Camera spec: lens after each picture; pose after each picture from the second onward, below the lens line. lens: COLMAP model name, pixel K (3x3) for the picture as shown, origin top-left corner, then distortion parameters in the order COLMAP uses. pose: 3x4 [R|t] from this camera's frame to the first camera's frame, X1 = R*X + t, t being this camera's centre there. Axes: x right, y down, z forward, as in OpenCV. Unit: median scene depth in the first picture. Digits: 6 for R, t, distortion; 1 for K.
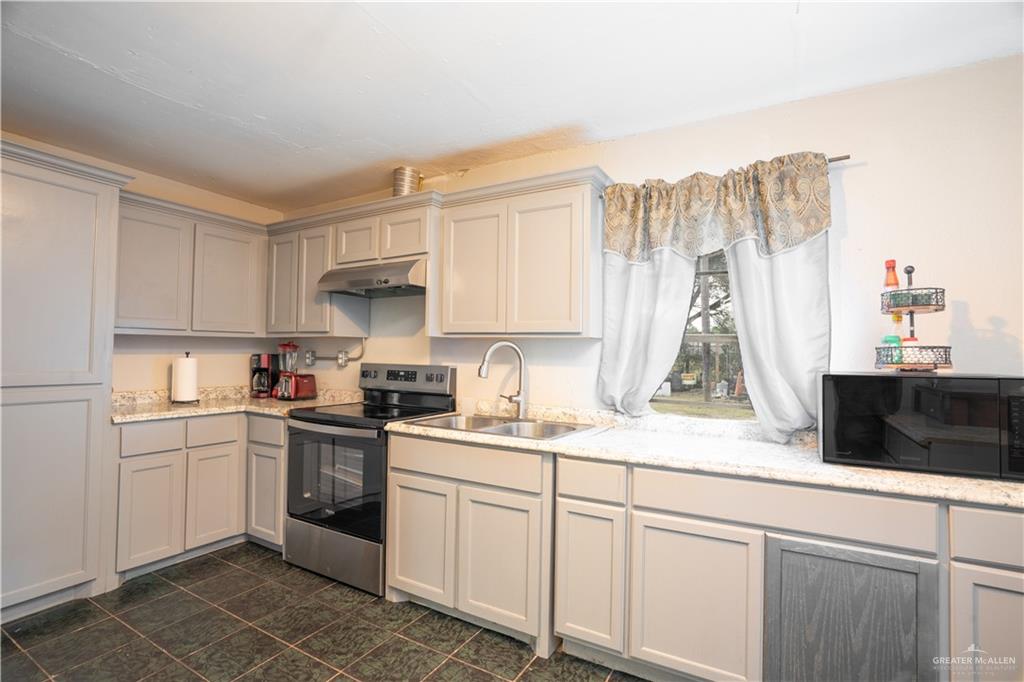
lens RADIAL K [[485.9, 0, 511.7], [0, 485.9, 343.4], [0, 0, 1]] dist [-0.000034, 0.002119]
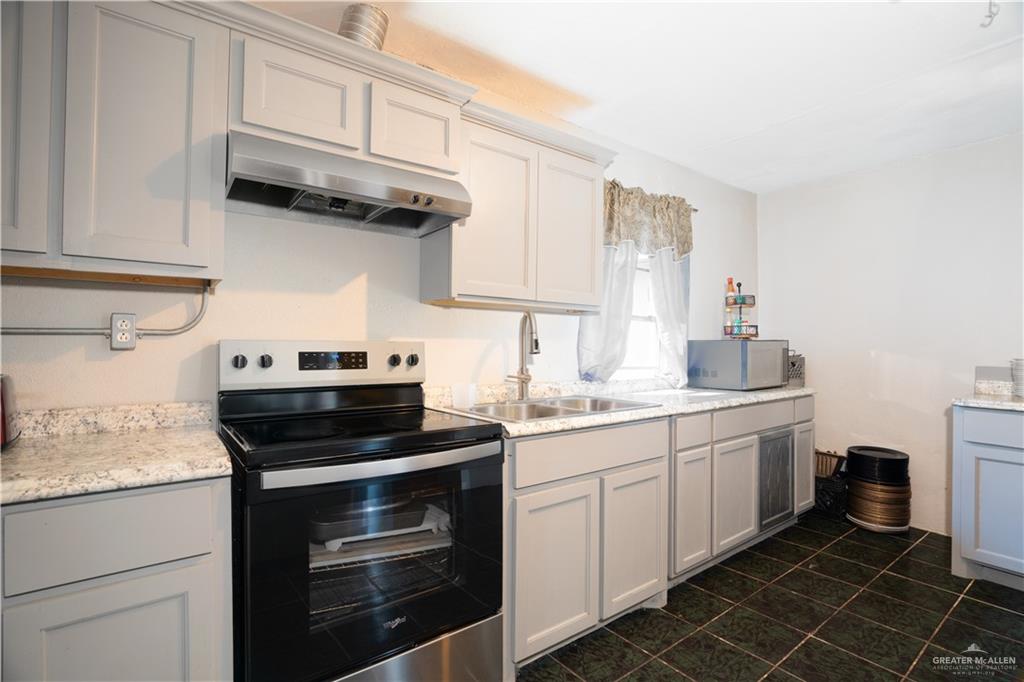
lens RADIAL K [[485.9, 0, 512.4], [0, 485.9, 339.3], [0, 0, 1]] dist [-0.000034, 0.002119]
pose [[0.394680, -0.005051, 0.918805, -1.044181], [-0.022051, 0.999645, 0.014968, 0.042249], [-0.918554, -0.026168, 0.394428, 0.883698]]
